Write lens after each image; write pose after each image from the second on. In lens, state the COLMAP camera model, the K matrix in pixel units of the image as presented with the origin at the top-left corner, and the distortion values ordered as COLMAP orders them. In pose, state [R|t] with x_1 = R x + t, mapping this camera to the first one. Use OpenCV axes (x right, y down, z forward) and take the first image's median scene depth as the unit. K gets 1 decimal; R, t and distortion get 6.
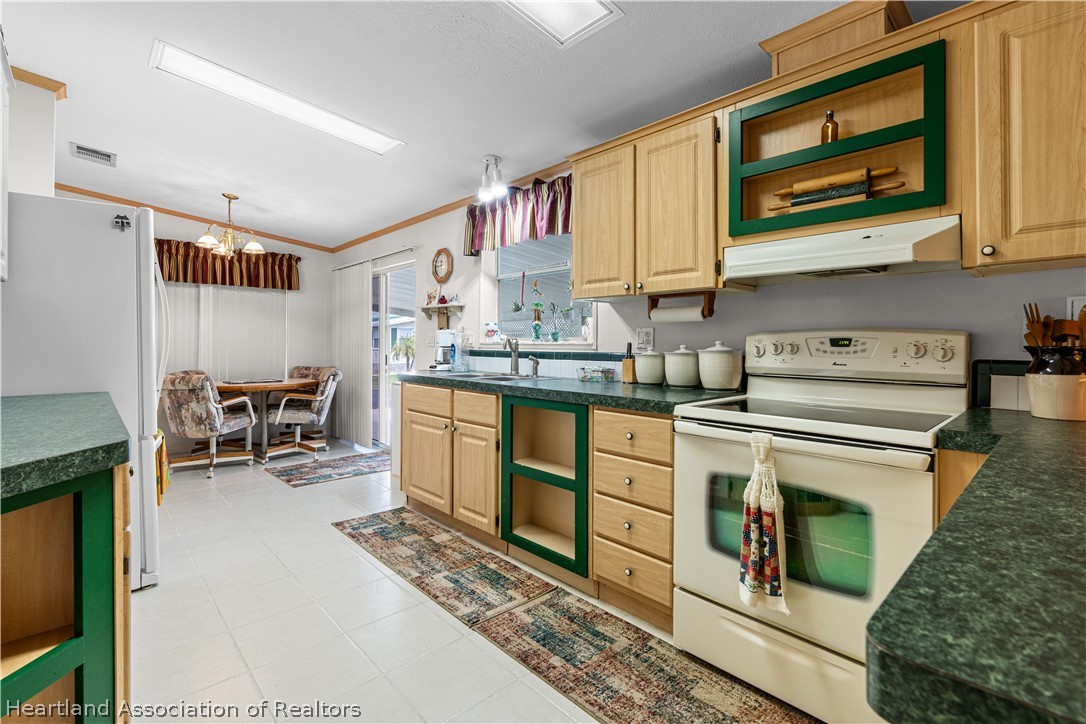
lens RADIAL K [[499.7, 0, 544.8], [0, 499.7, 336.9], [0, 0, 1]] dist [-0.001289, 0.000043]
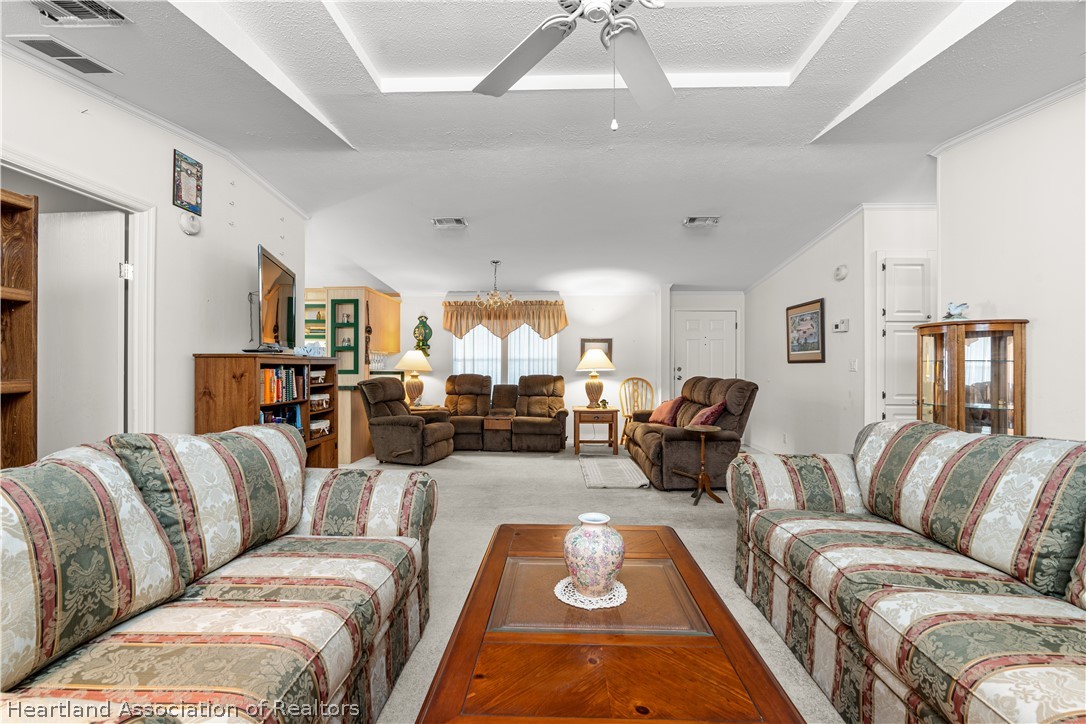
lens RADIAL K [[490.7, 0, 545.9], [0, 490.7, 365.8], [0, 0, 1]] dist [-0.001783, 0.000569]
pose [[0.707640, 0.003382, 0.706565, -0.627423], [-0.008416, 0.999958, 0.003642, -0.021276], [-0.706523, -0.008524, 0.707639, -2.095456]]
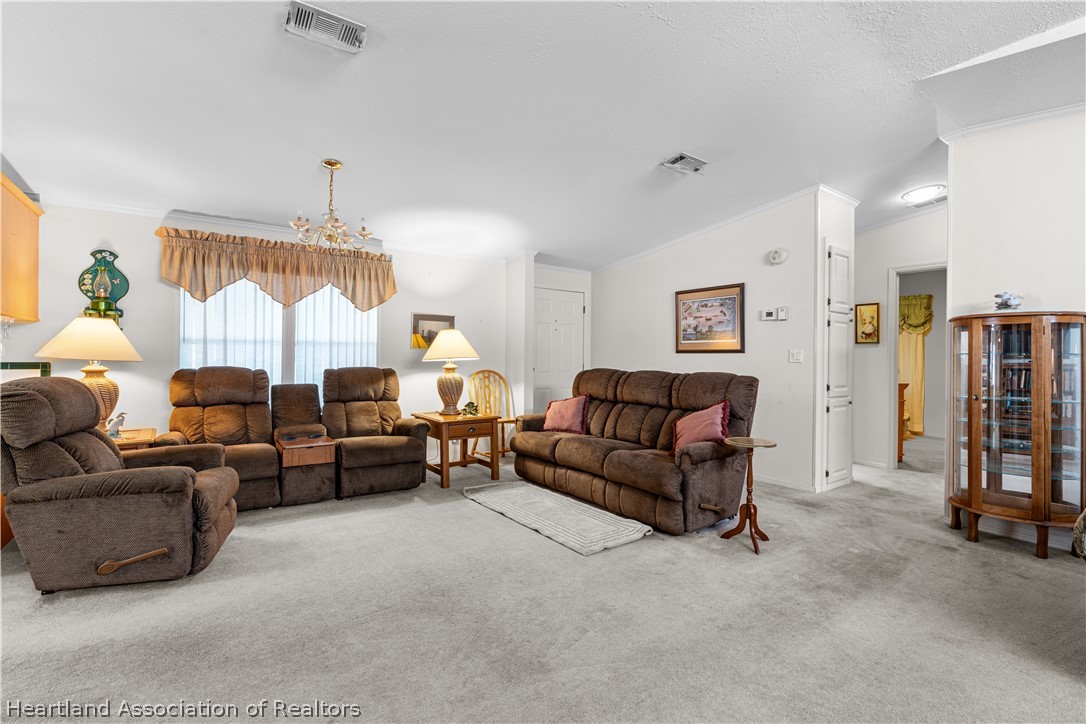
lens RADIAL K [[487.8, 0, 544.7], [0, 487.8, 358.1], [0, 0, 1]] dist [-0.002527, -0.000212]
pose [[0.130003, -0.002306, 0.991511, -0.354596], [-0.017496, 0.999836, 0.004619, -0.013042], [-0.991359, -0.017948, 0.129941, -1.054889]]
